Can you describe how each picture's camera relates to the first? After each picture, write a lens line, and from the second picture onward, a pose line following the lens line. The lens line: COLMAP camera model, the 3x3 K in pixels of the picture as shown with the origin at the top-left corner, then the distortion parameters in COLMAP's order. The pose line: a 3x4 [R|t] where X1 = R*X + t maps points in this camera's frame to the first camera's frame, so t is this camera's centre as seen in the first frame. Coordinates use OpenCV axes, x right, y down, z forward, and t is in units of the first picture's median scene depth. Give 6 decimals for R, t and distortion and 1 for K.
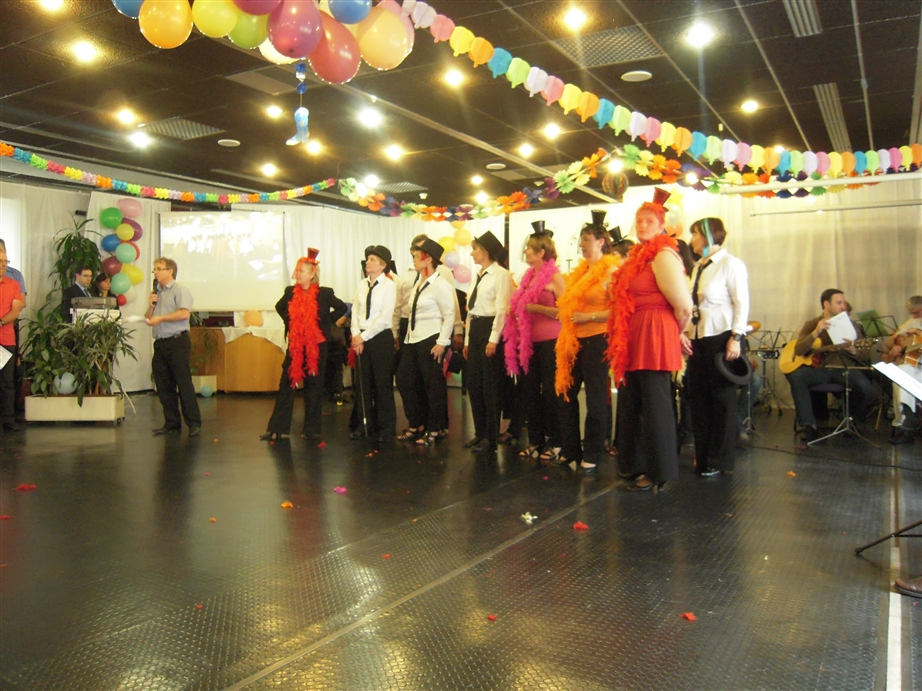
lens RADIAL K [[748.2, 0, 461.0], [0, 748.2, 345.5], [0, 0, 1]] dist [-0.123608, 0.058081]
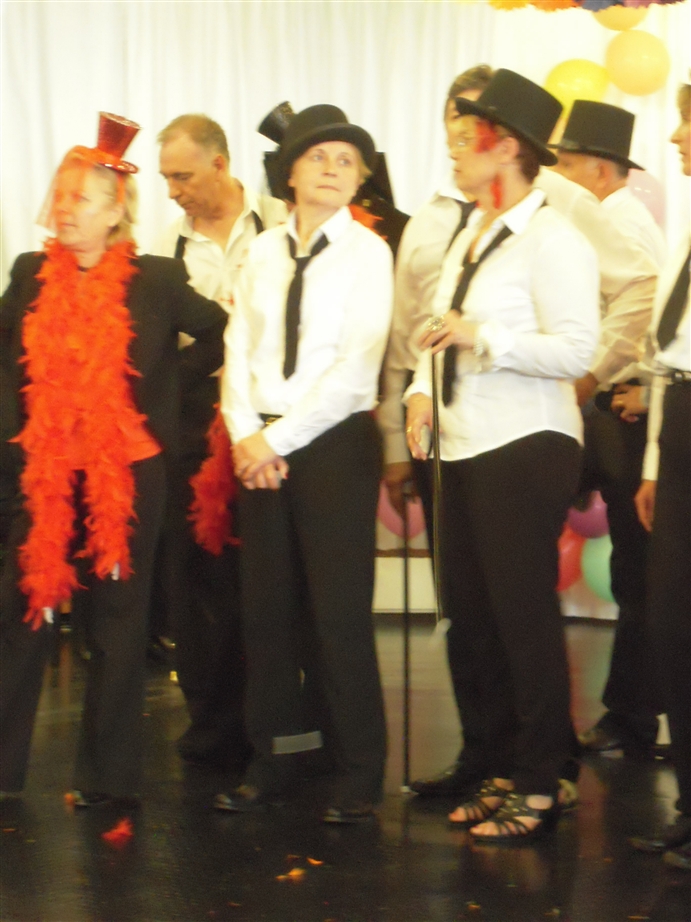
lens RADIAL K [[696.4, 0, 345.5], [0, 696.4, 461.0], [0, 0, 1]] dist [0.077810, 0.001873]
pose [[0.985575, 0.038807, -0.164730, -0.054770], [0.007992, 0.961598, 0.274347, -0.073584], [0.169051, -0.271706, 0.947416, 0.691630]]
